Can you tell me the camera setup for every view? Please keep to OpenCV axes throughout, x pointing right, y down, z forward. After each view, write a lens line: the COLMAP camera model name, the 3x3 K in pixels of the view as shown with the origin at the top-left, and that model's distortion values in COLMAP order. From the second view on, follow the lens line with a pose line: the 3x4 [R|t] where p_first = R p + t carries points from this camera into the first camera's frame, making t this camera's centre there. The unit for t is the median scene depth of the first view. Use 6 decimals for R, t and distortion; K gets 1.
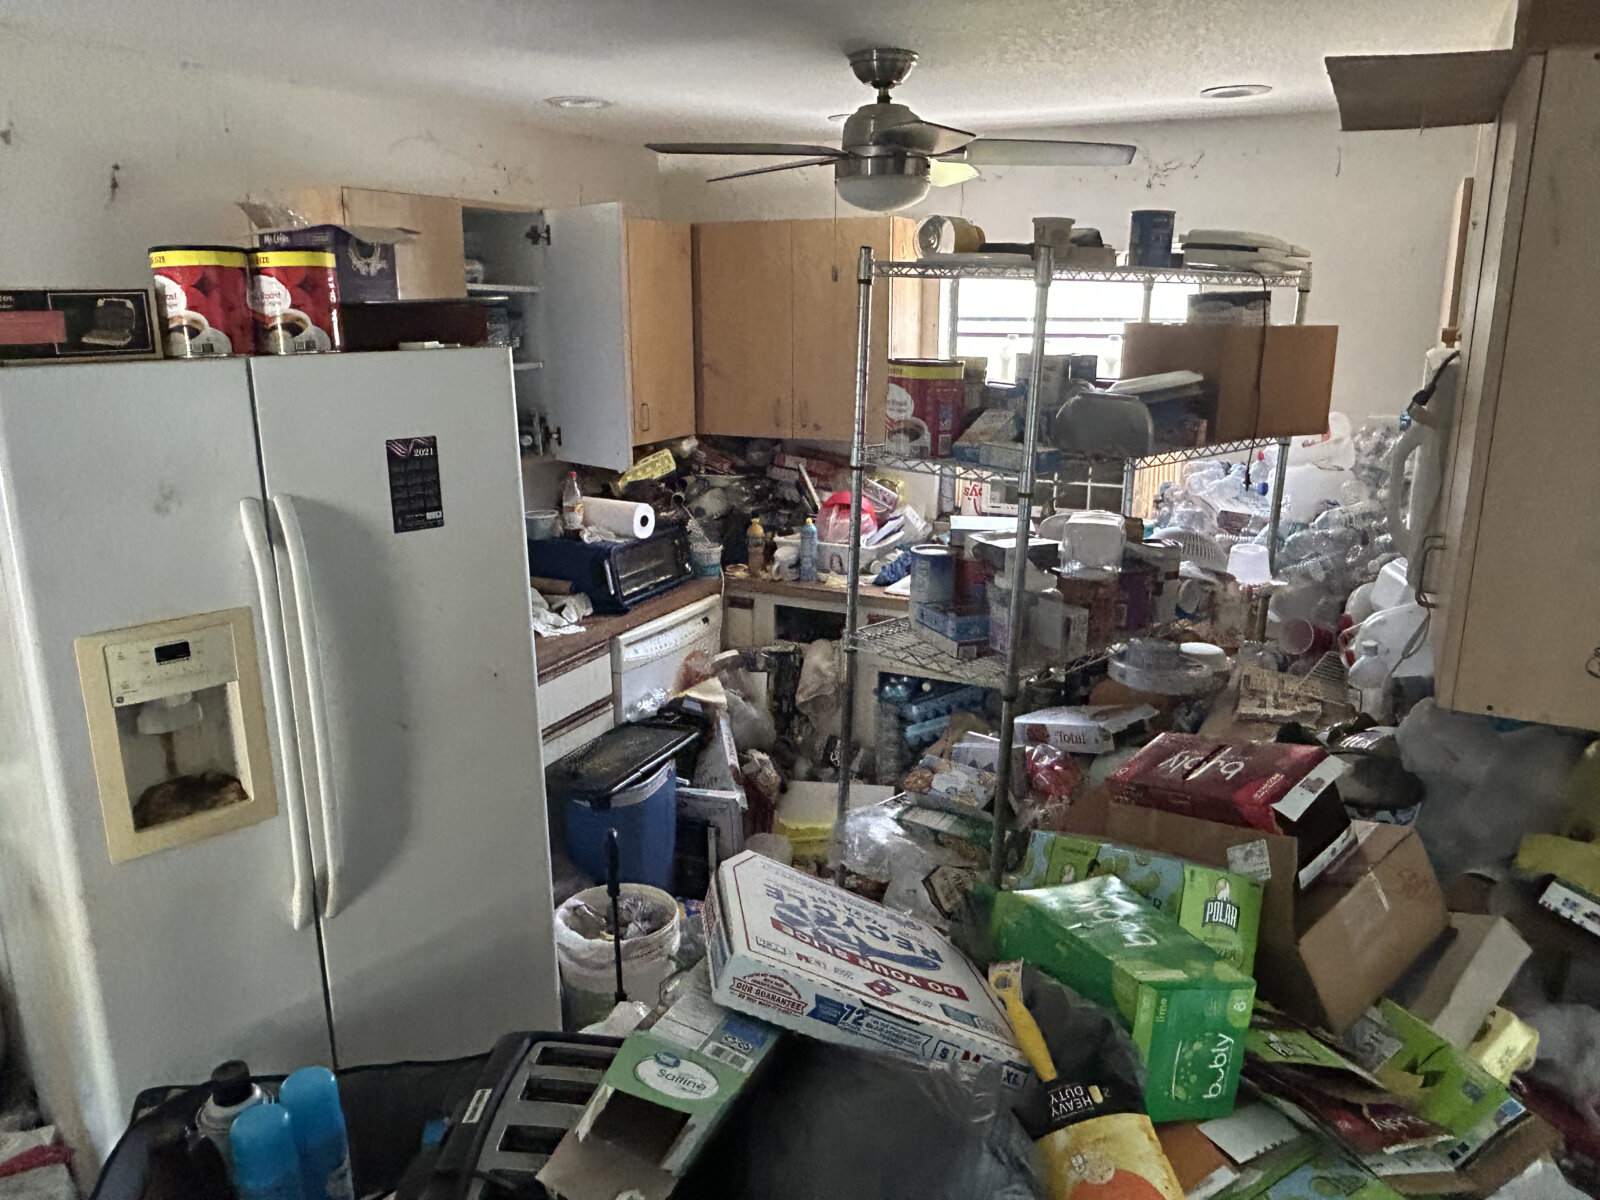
lens RADIAL K [[1199.8, 0, 800.0], [0, 1199.8, 600.0], [0, 0, 1]] dist [0.016122, -0.003050]
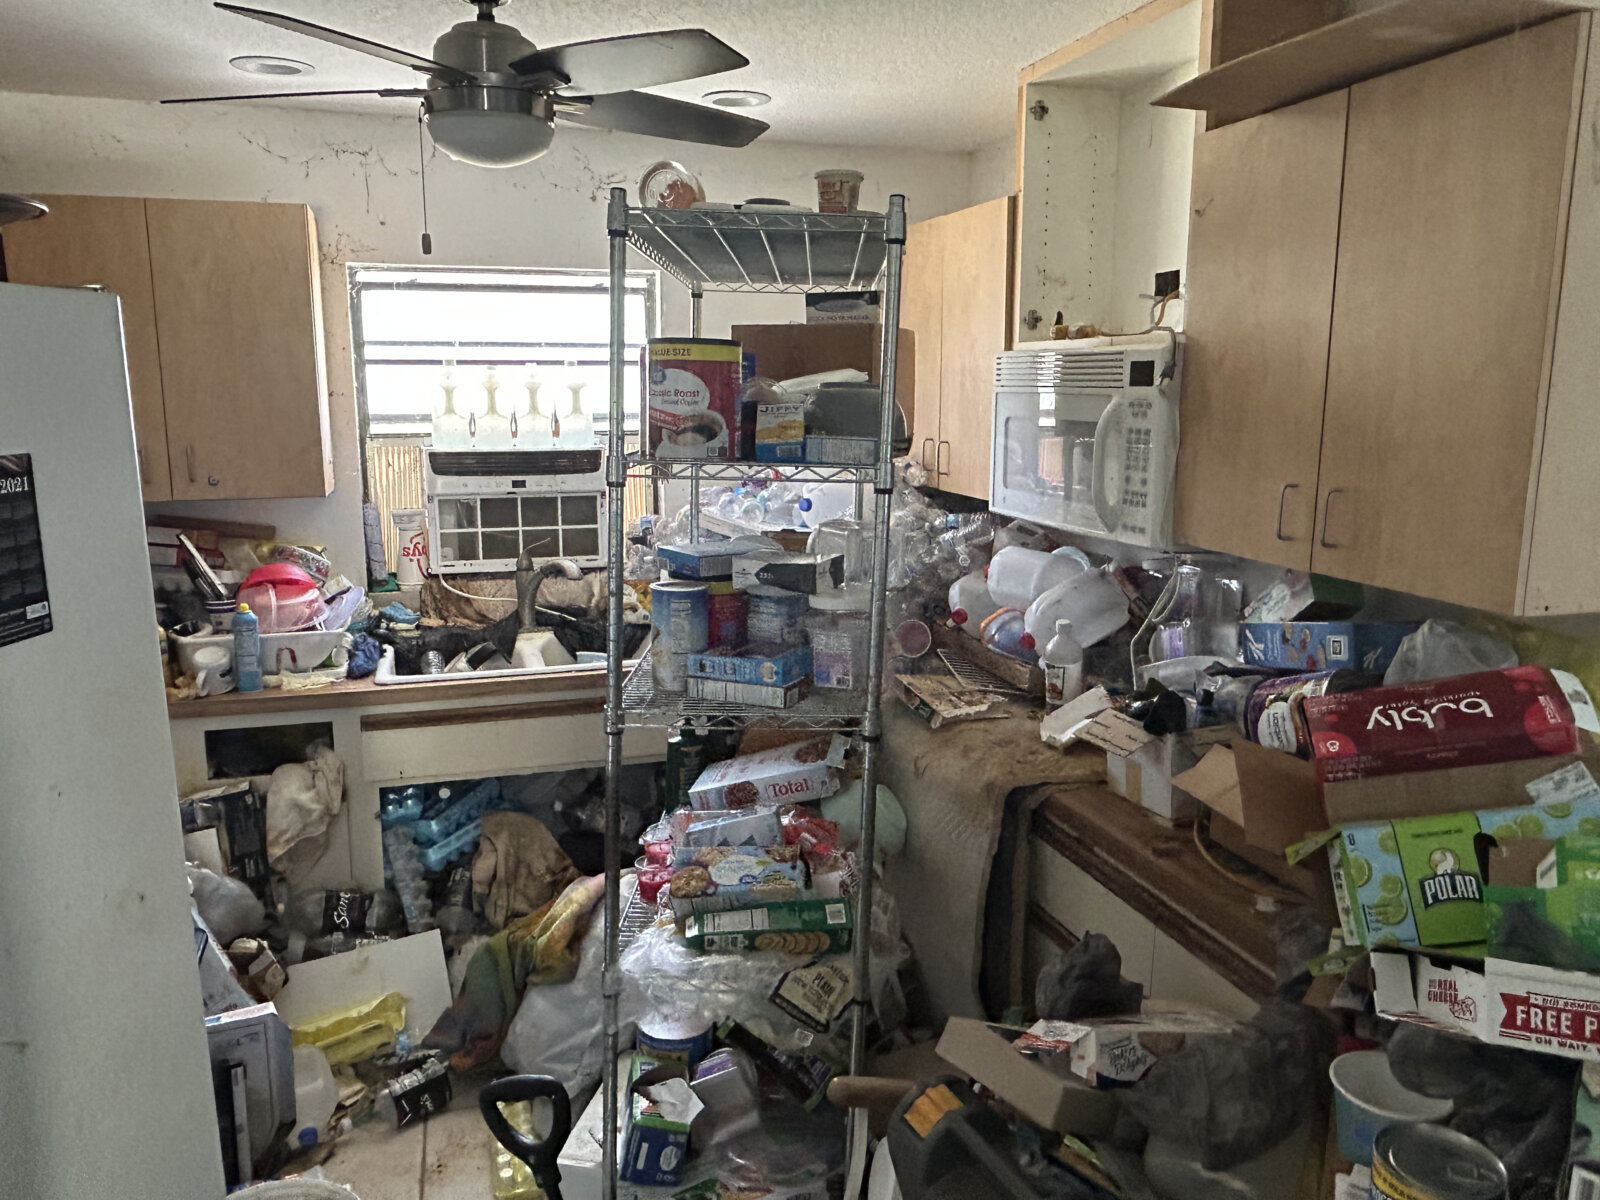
lens RADIAL K [[1199.8, 0, 800.0], [0, 1199.8, 600.0], [0, 0, 1]] dist [0.016122, -0.003050]
pose [[0.723826, -0.122495, 0.679022, -0.246385], [0.169675, 0.985495, -0.003088, -0.011070], [-0.668795, 0.117448, 0.734111, 0.243364]]
